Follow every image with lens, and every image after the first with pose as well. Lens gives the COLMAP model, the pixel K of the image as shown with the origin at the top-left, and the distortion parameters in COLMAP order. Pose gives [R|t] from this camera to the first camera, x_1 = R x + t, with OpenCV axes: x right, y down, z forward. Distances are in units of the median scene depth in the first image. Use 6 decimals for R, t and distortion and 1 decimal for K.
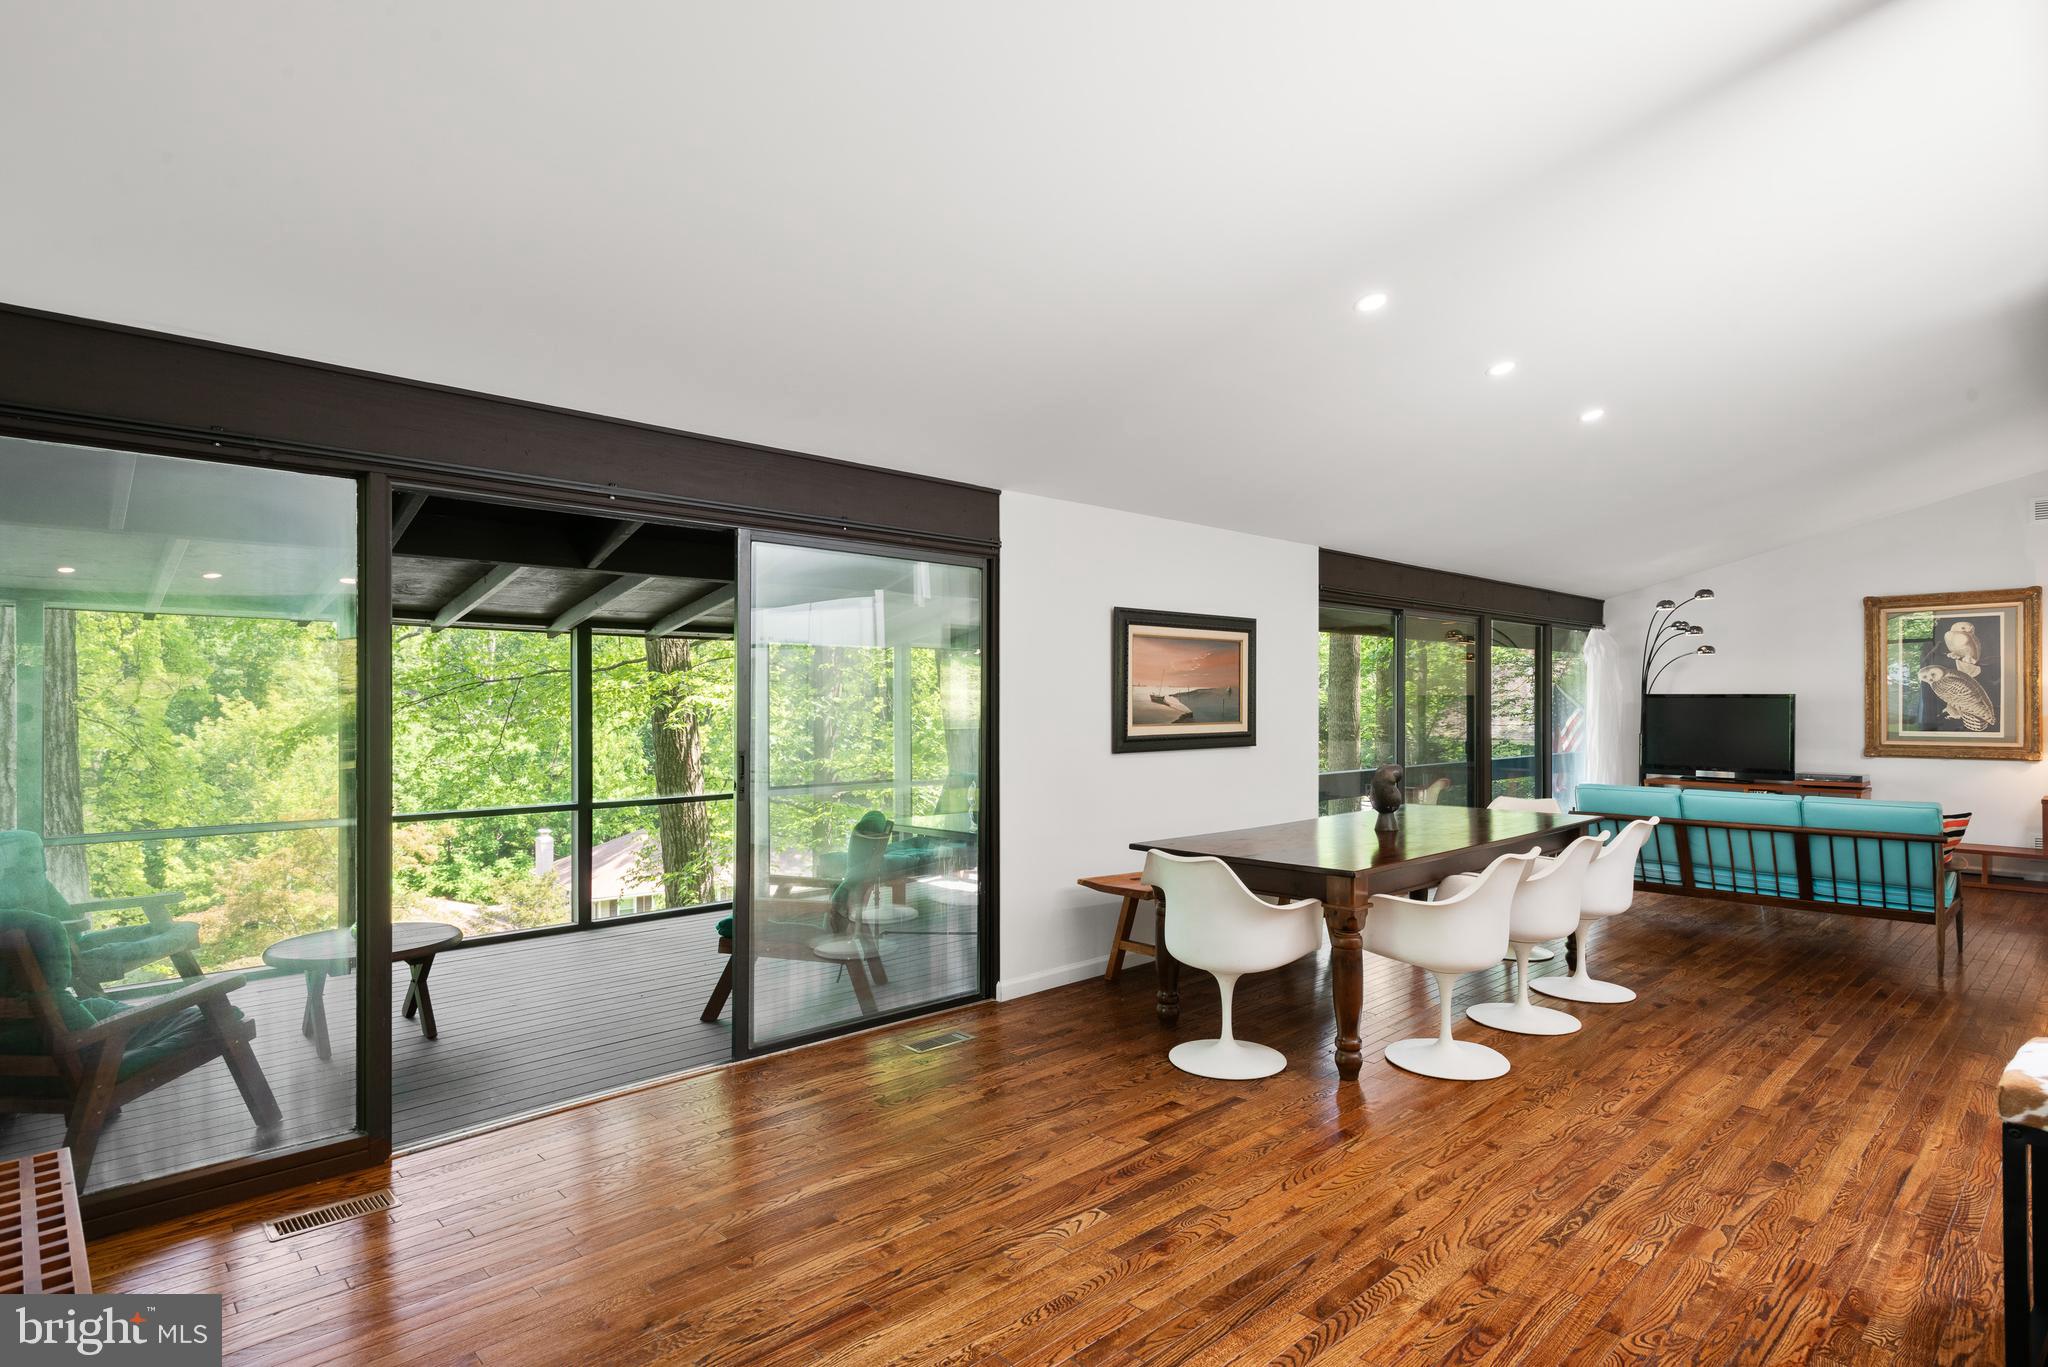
lens RADIAL K [[1056.6, 0, 1028.3], [0, 1056.6, 697.7], [0, 0, 1]] dist [0.016581, -0.005786]
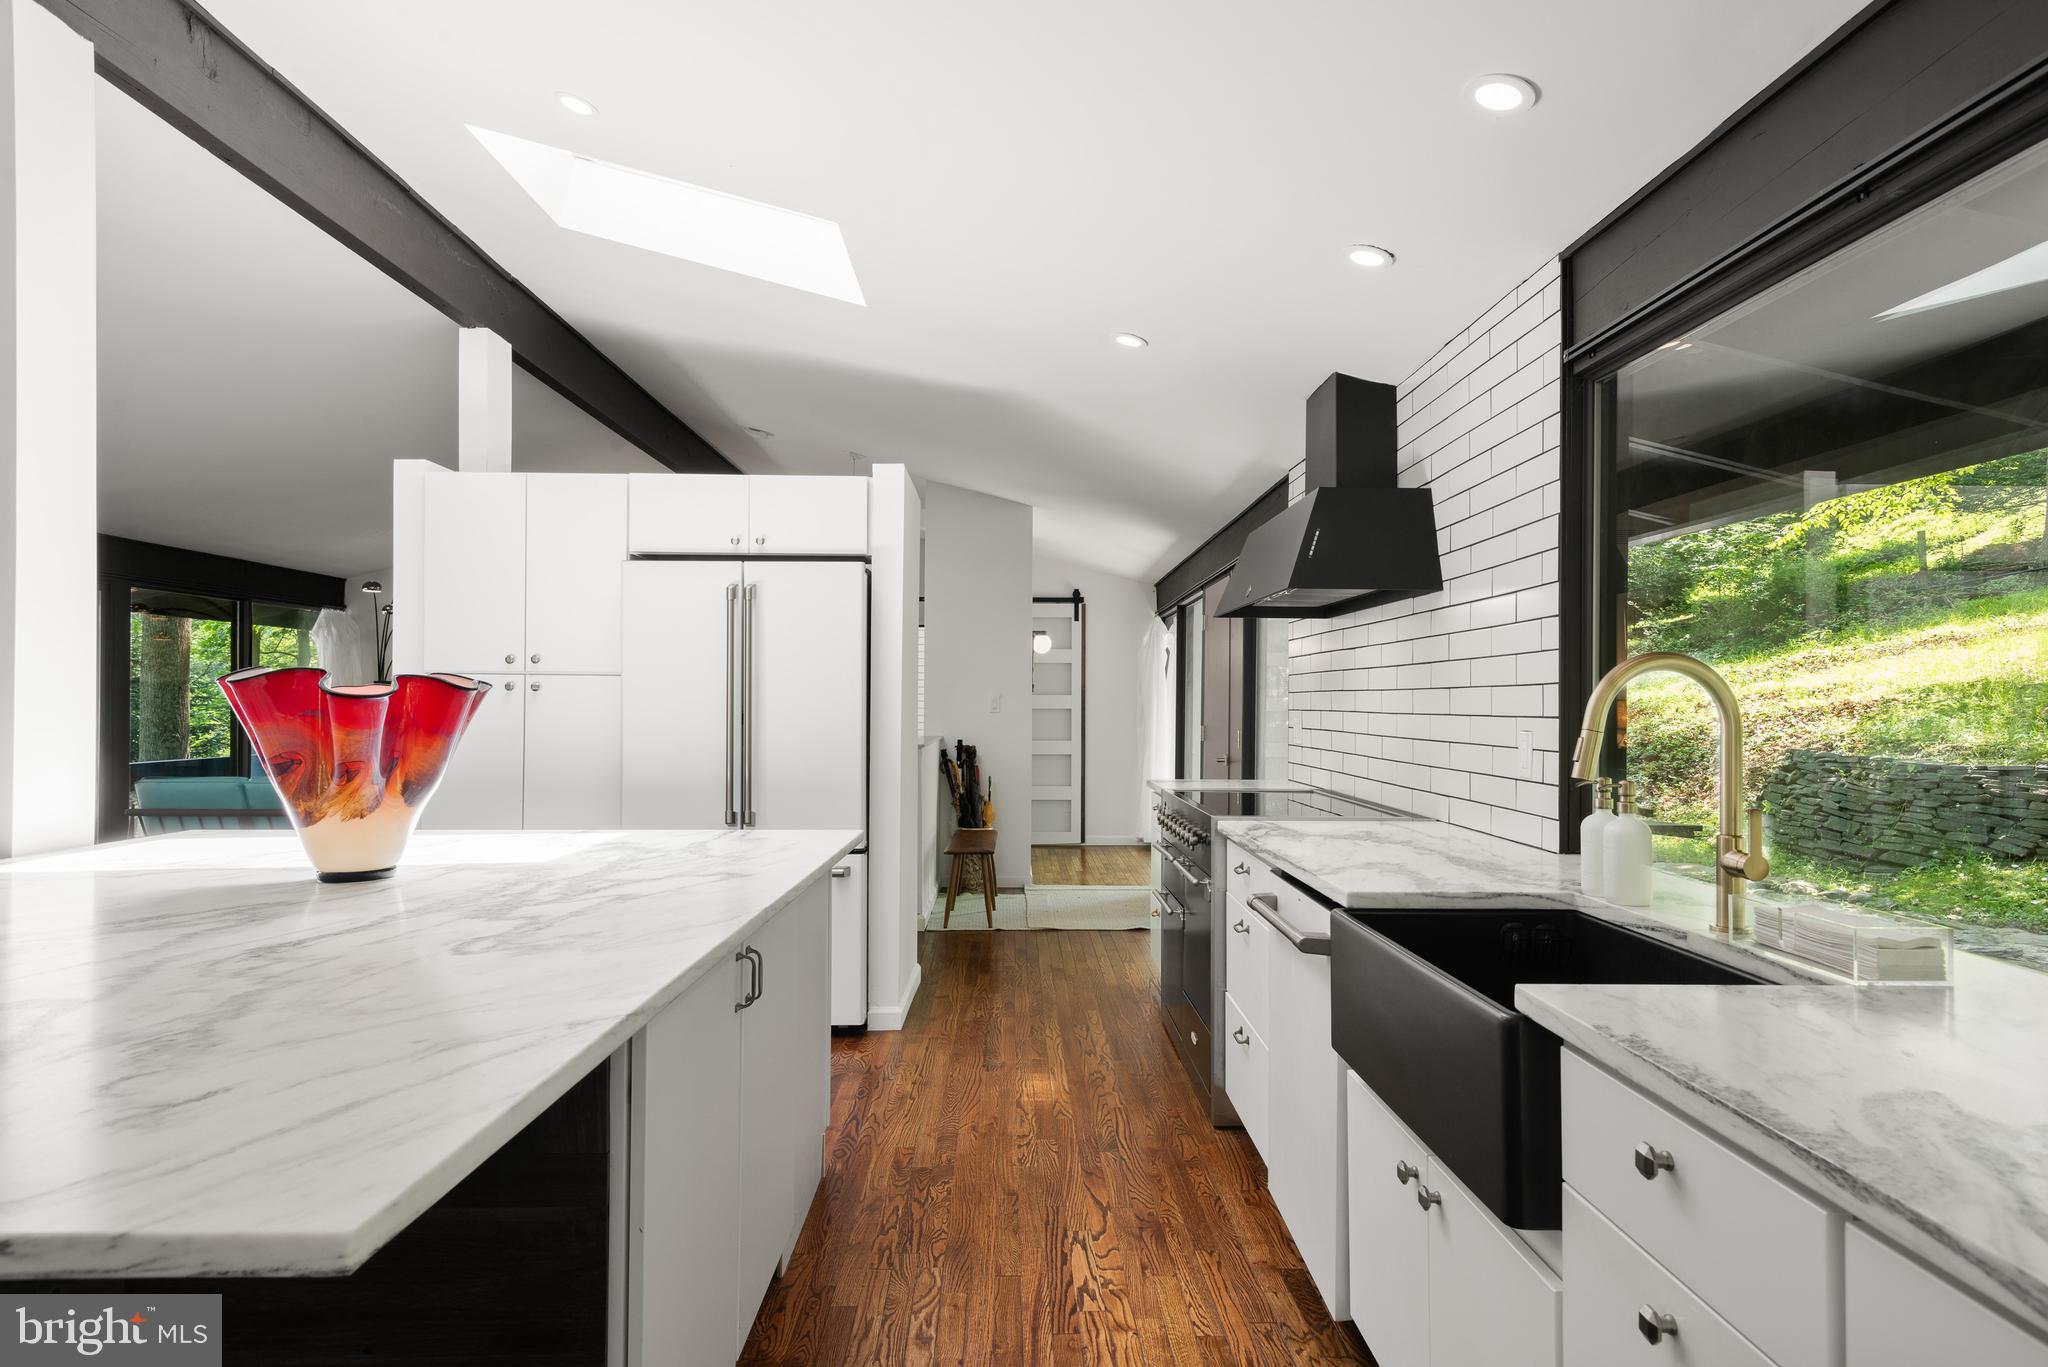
lens RADIAL K [[1173.2, 0, 1025.4], [0, 1173.2, 690.2], [0, 0, 1]] dist [0.033069, -0.001184]
pose [[0.673659, 0.009938, 0.738975, 0.388646], [-0.008496, 0.999948, -0.005702, 0.012016], [-0.738993, -0.002438, 0.673708, -0.270287]]
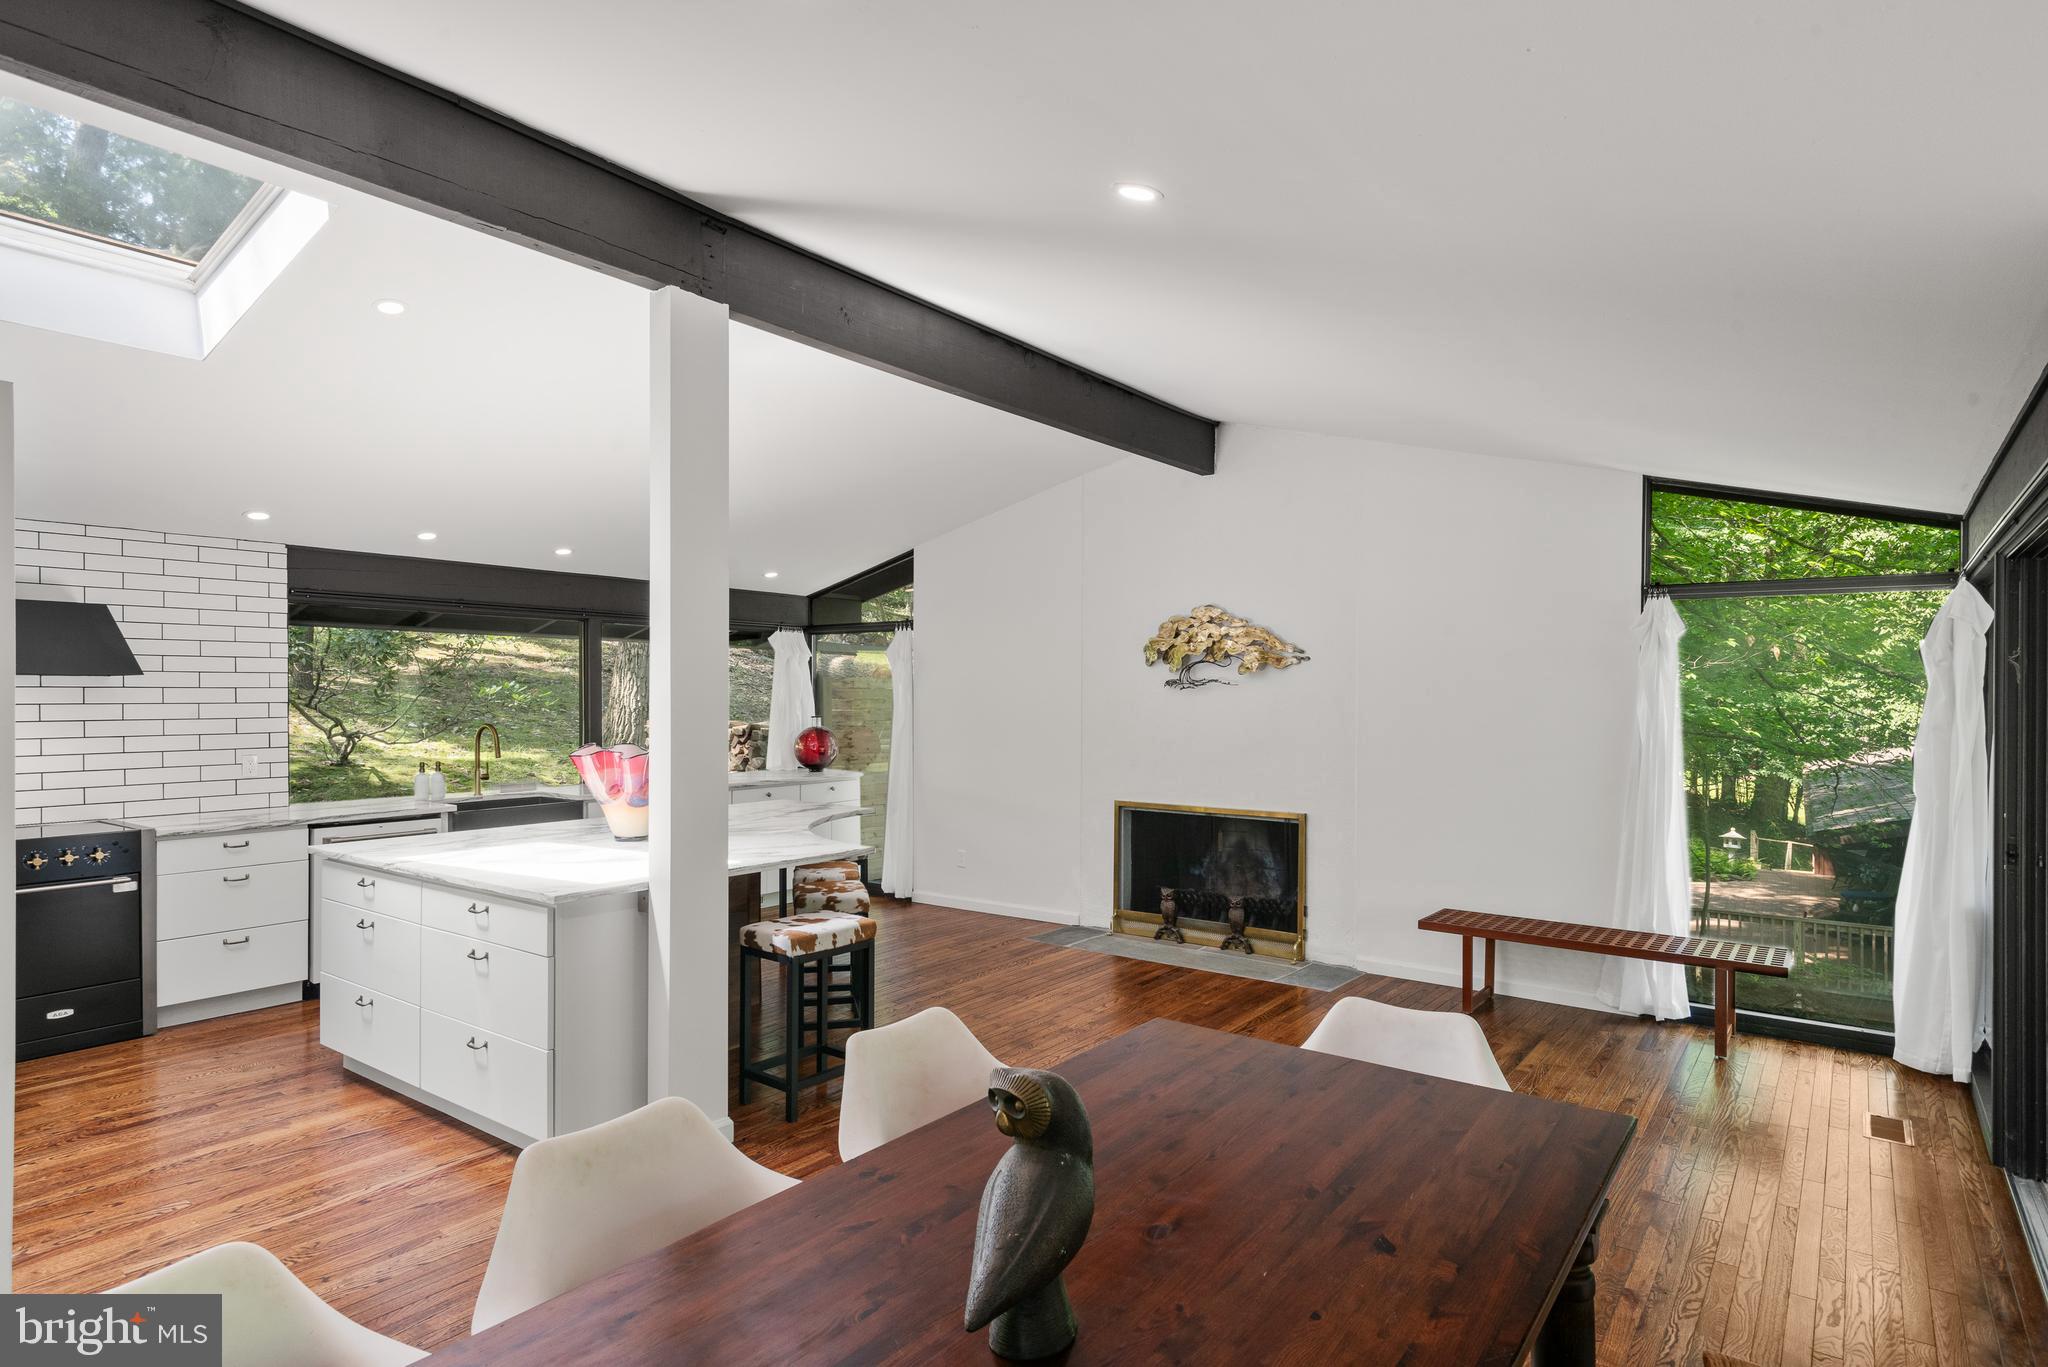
lens RADIAL K [[1136.1, 0, 1046.5], [0, 1136.1, 702.1], [0, 0, 1]] dist [0.023924, 0.000883]
pose [[-0.981515, -0.001071, -0.191383, 0.400288], [-0.001695, 0.999994, 0.003094, -0.036587], [0.191379, 0.003362, -0.981511, 1.324669]]
